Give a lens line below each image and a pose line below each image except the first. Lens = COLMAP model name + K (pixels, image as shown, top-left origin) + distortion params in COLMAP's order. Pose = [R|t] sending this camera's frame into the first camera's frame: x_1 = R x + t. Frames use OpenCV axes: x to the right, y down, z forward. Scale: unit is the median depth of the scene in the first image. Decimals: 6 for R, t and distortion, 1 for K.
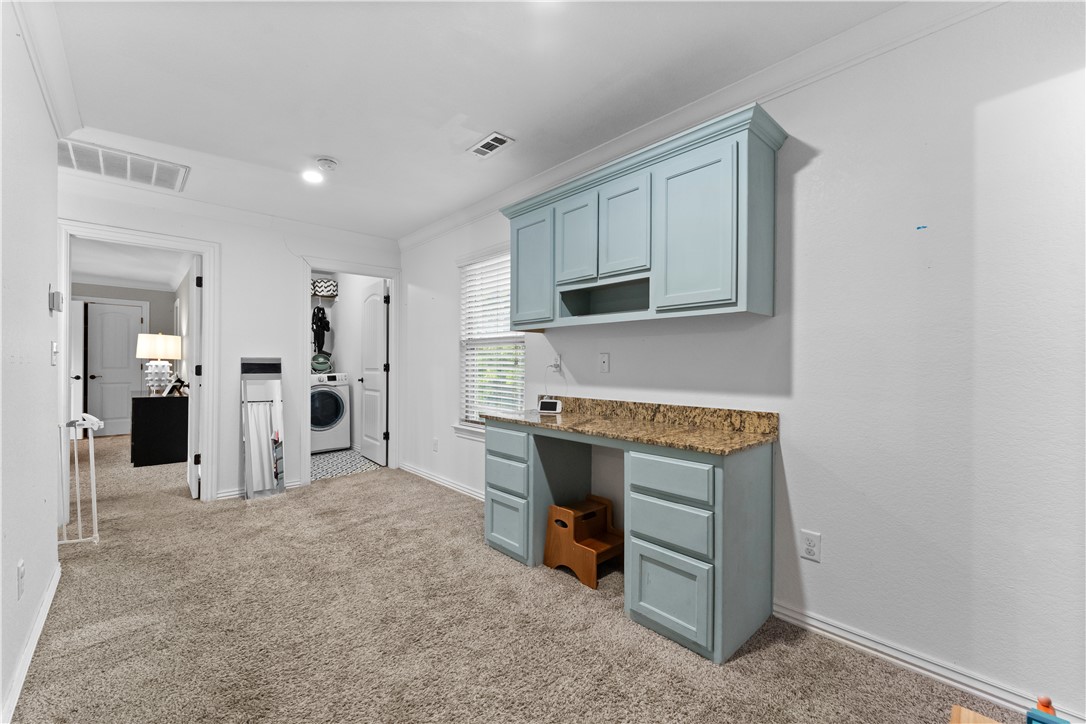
lens RADIAL K [[439.6, 0, 539.9], [0, 439.6, 360.4], [0, 0, 1]] dist [0.002378, -0.001121]
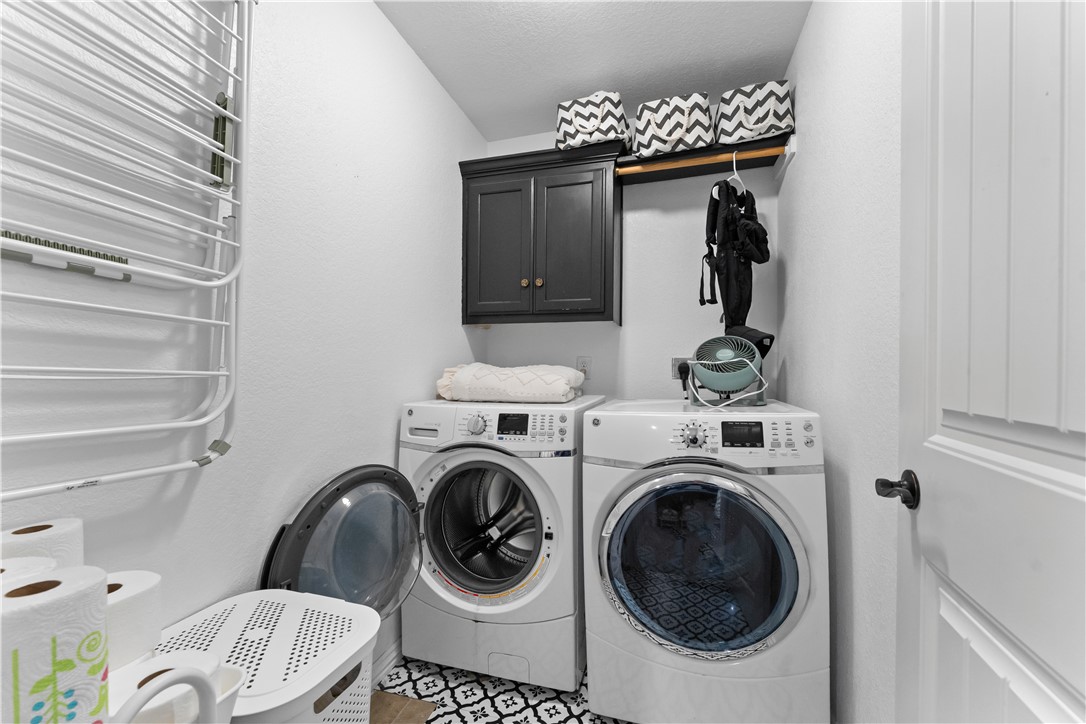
lens RADIAL K [[439.6, 0, 541.3], [0, 439.6, 360.5], [0, 0, 1]] dist [0.002378, -0.001121]
pose [[0.506957, 0.000841, -0.861971, -0.304128], [-0.006508, 0.999975, -0.002852, 0.003680], [0.861947, 0.007055, 0.506949, 0.732486]]
